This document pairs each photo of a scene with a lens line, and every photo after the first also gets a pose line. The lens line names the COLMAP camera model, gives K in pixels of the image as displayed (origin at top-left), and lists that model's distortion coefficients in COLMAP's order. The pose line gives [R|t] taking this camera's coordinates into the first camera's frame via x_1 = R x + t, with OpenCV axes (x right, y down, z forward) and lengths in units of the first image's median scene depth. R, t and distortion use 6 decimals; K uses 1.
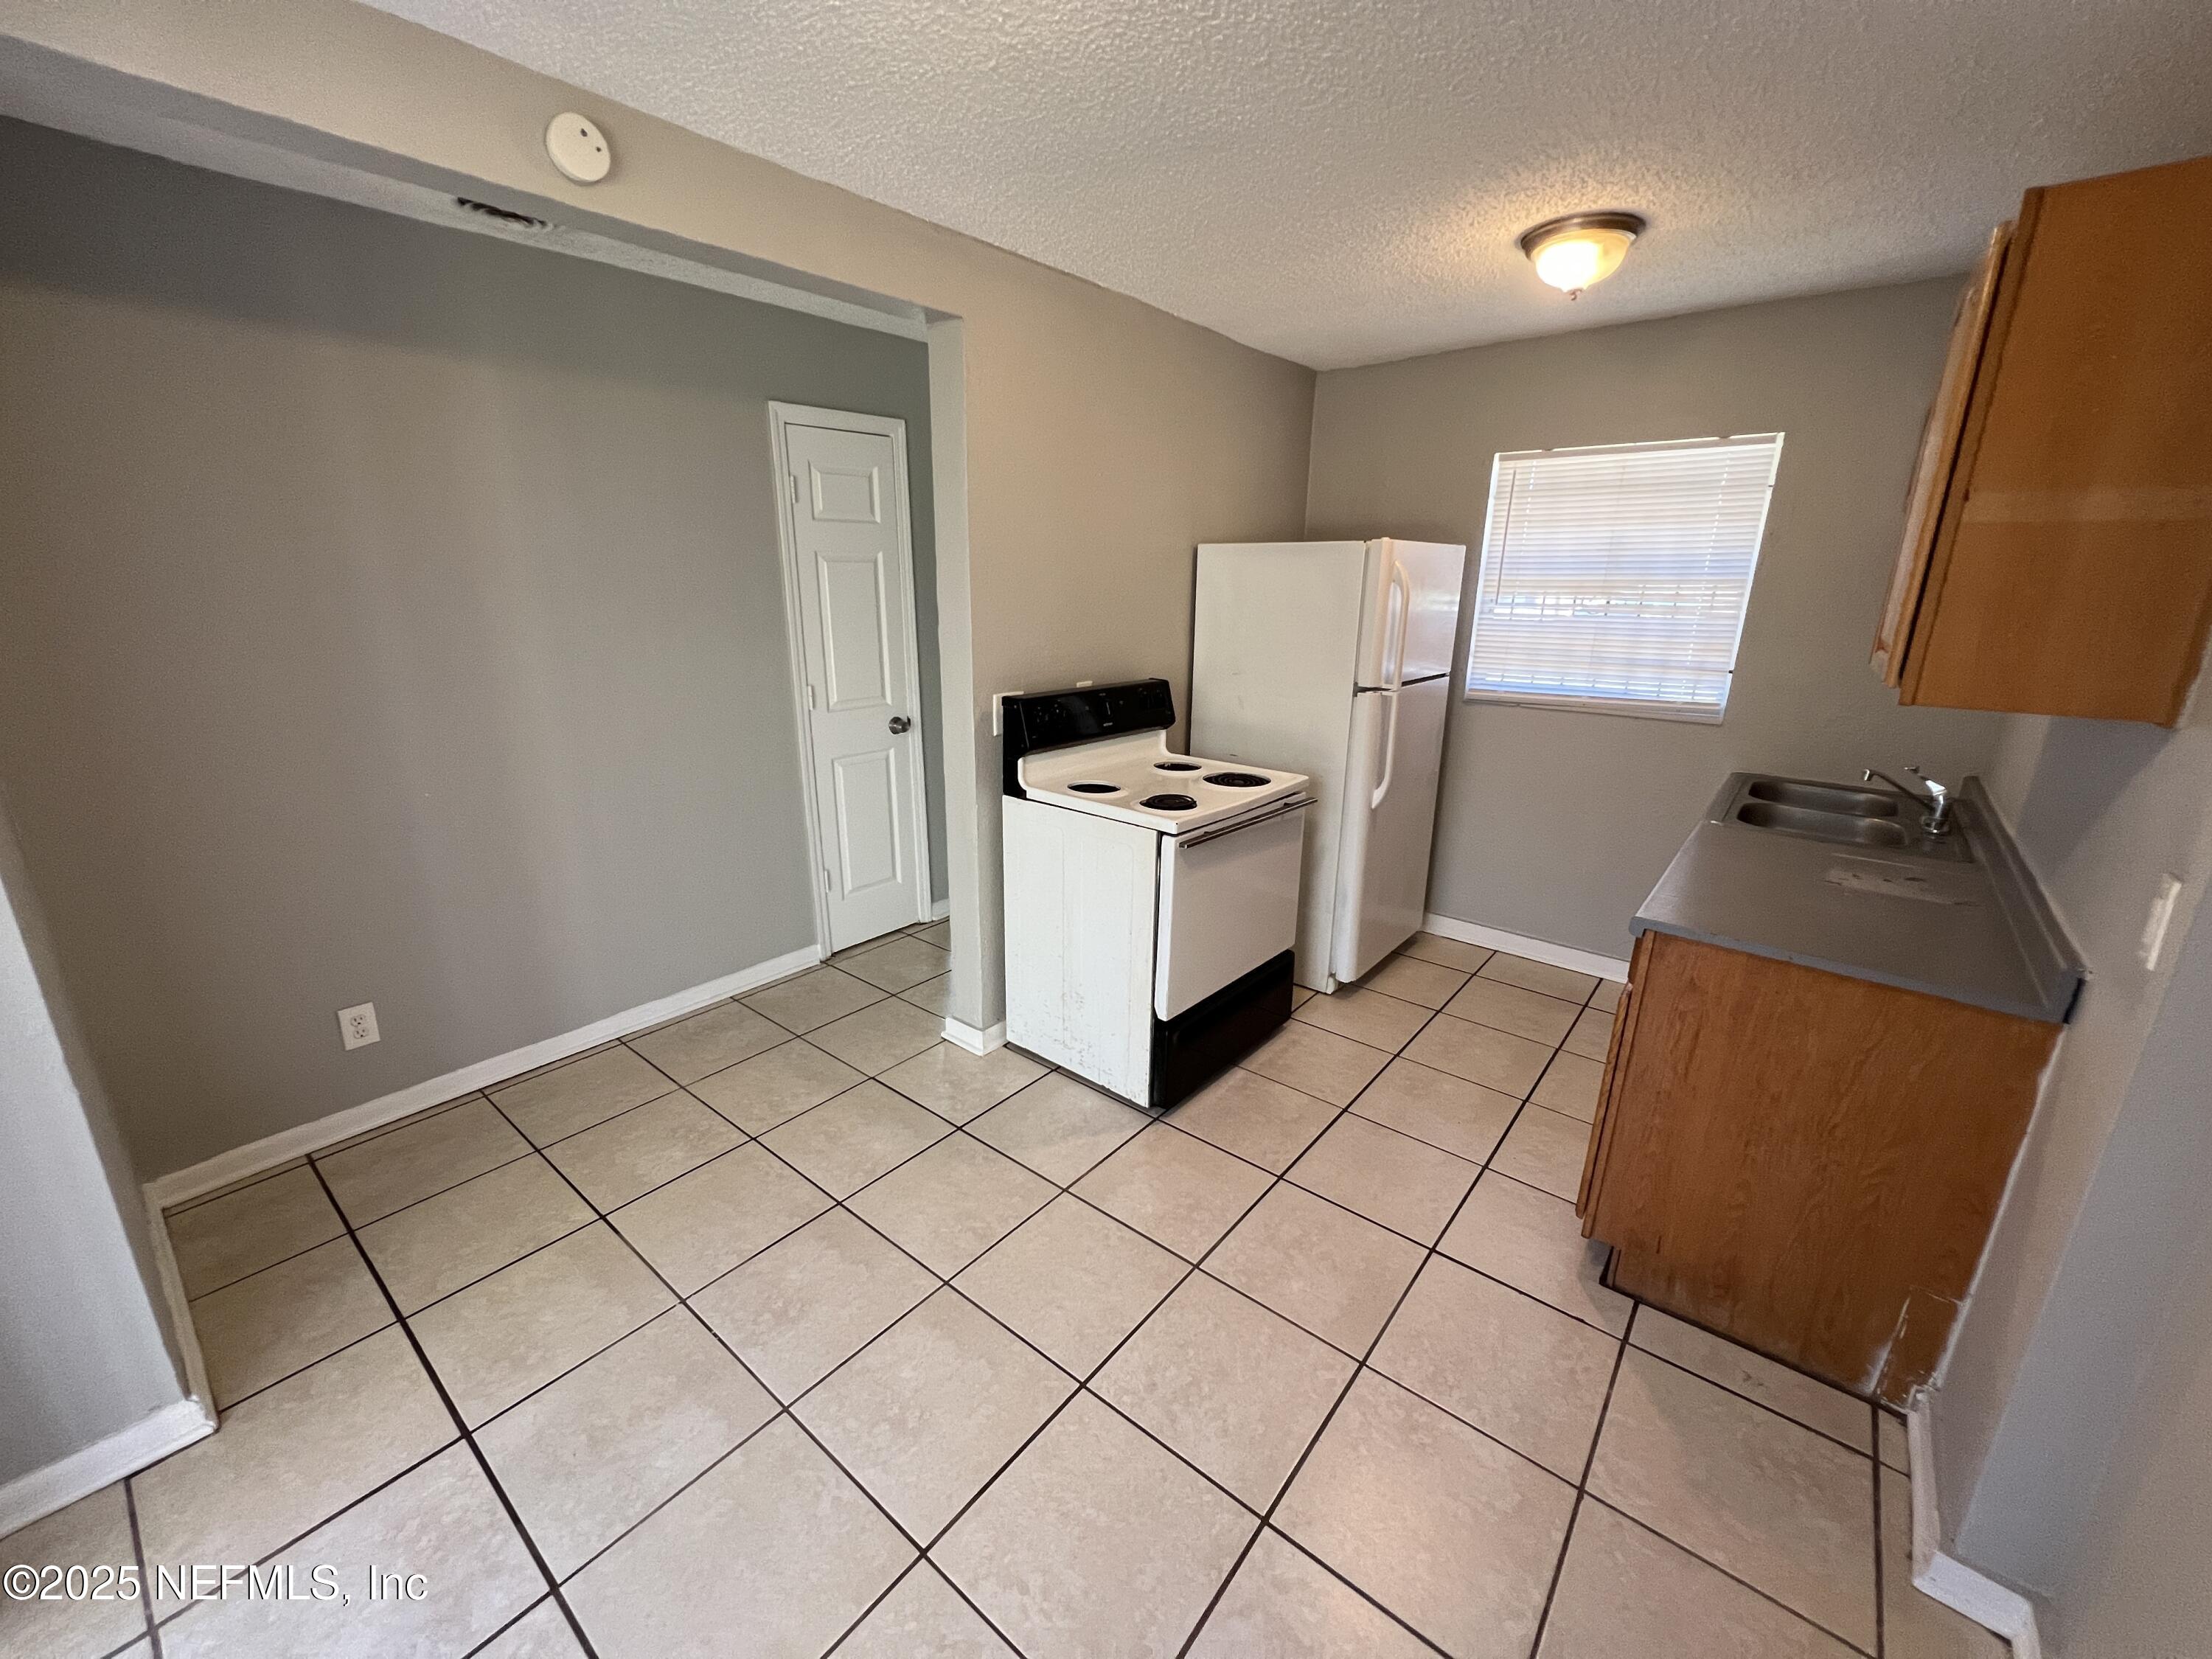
lens RADIAL K [[889.2, 0, 1106.0], [0, 889.2, 829.5], [0, 0, 1]] dist [-0.000369, 0.000055]
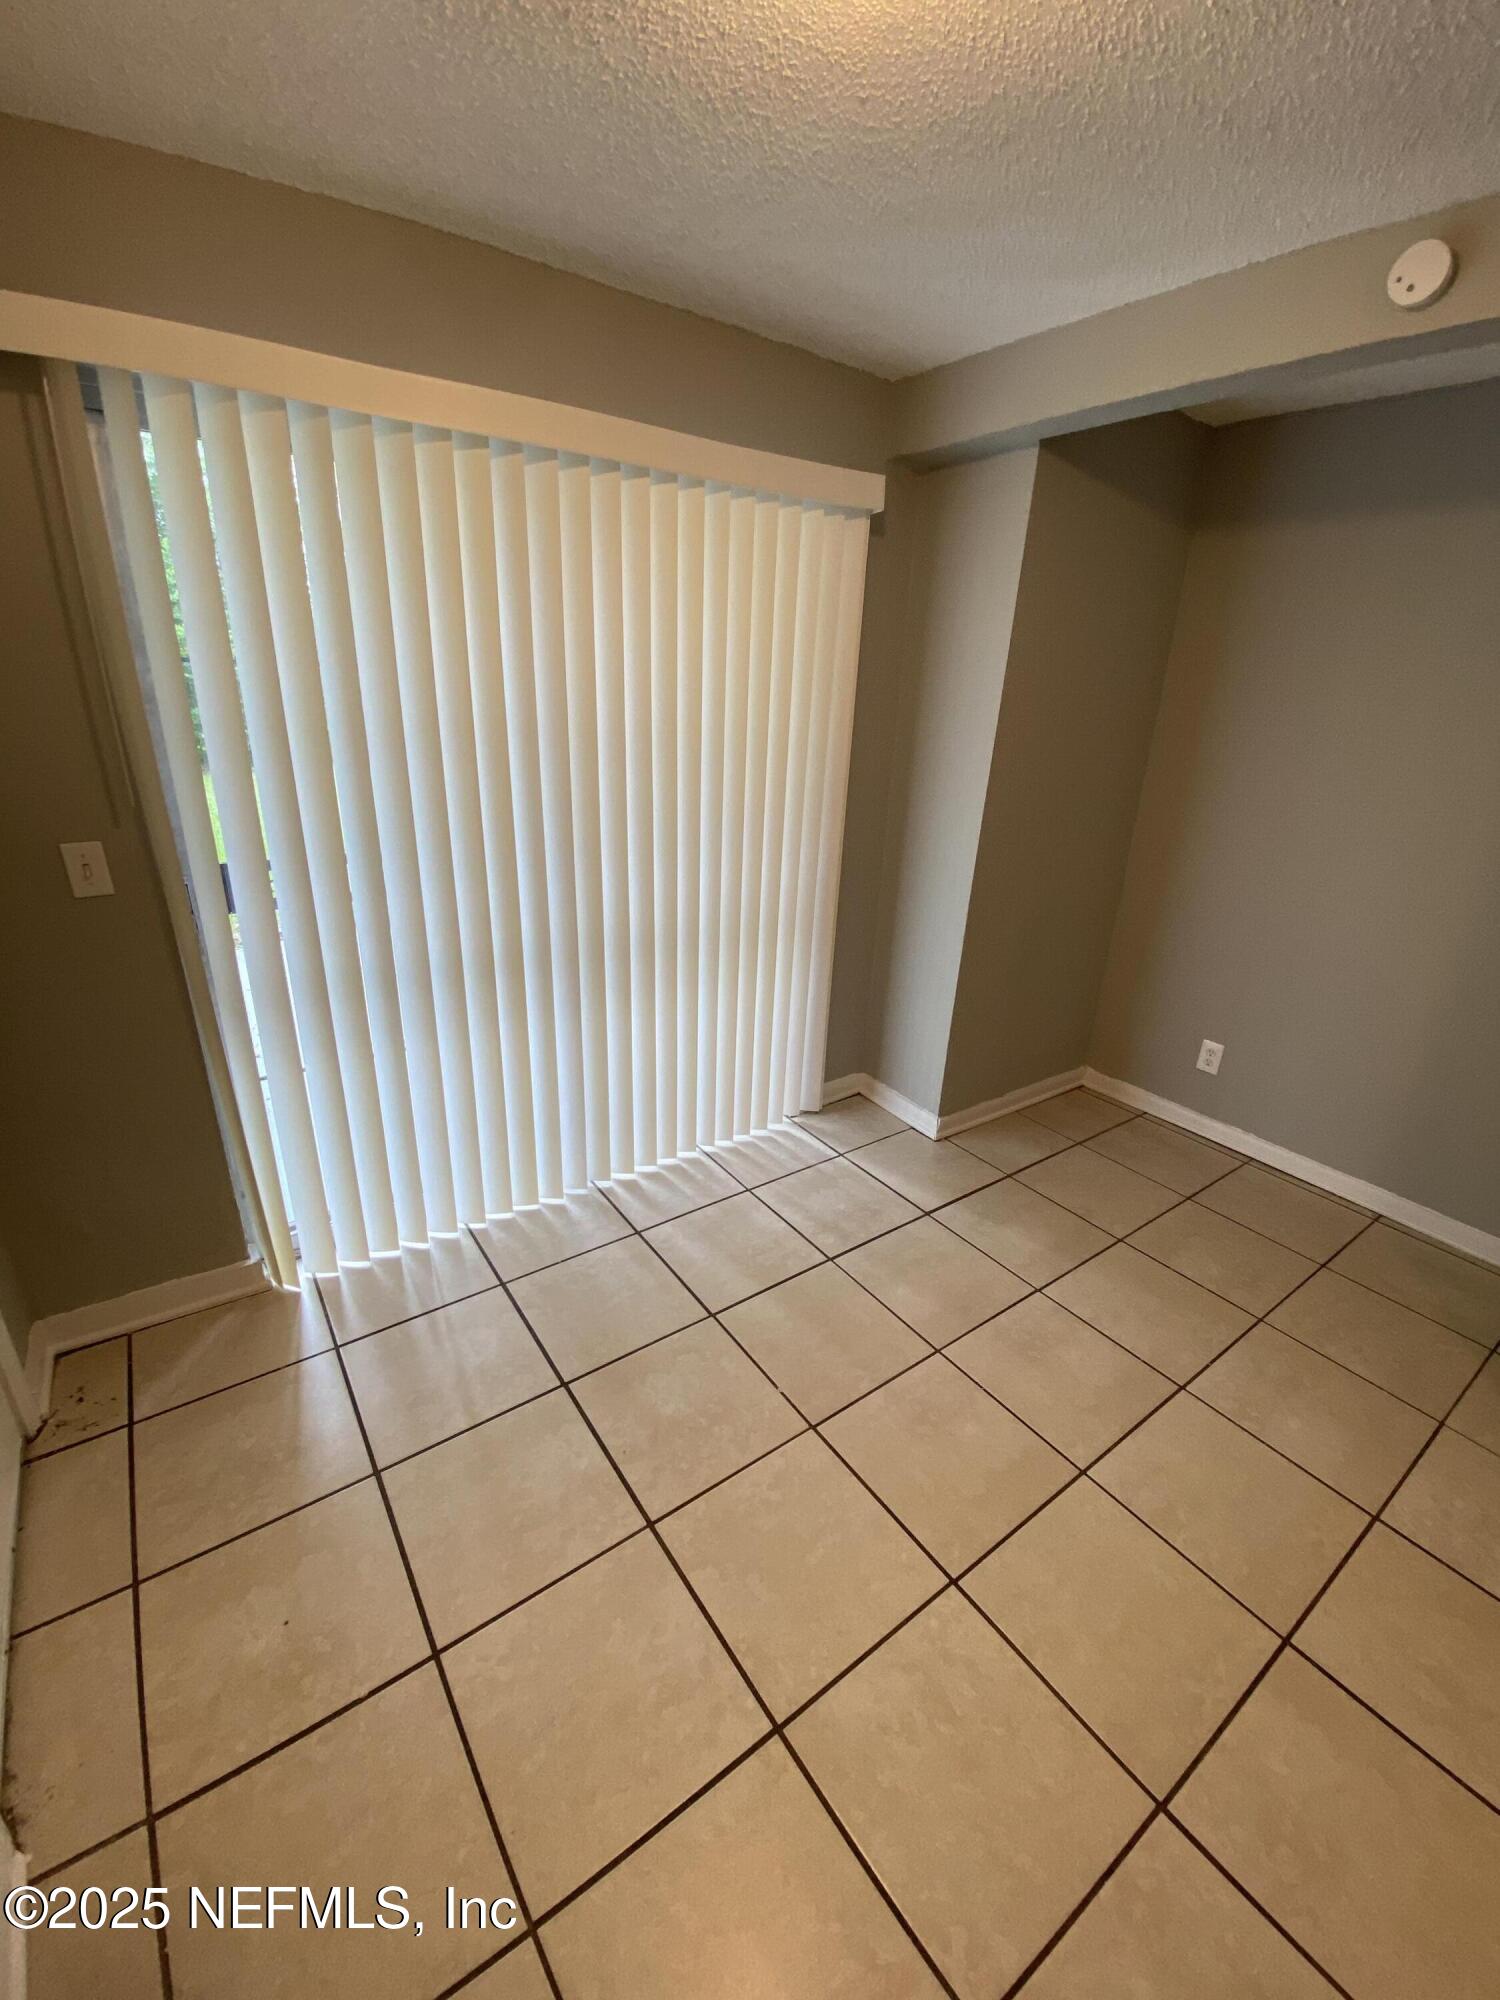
lens RADIAL K [[803.1, 0, 746.6], [0, 803.1, 1001.4], [0, 0, 1]] dist [0.072145, -0.047047]
pose [[-0.263990, 0.325803, -0.907834, 0.469654], [-0.313081, 0.861314, 0.400149, -0.134981], [0.912299, 0.389861, -0.125375, 0.511302]]
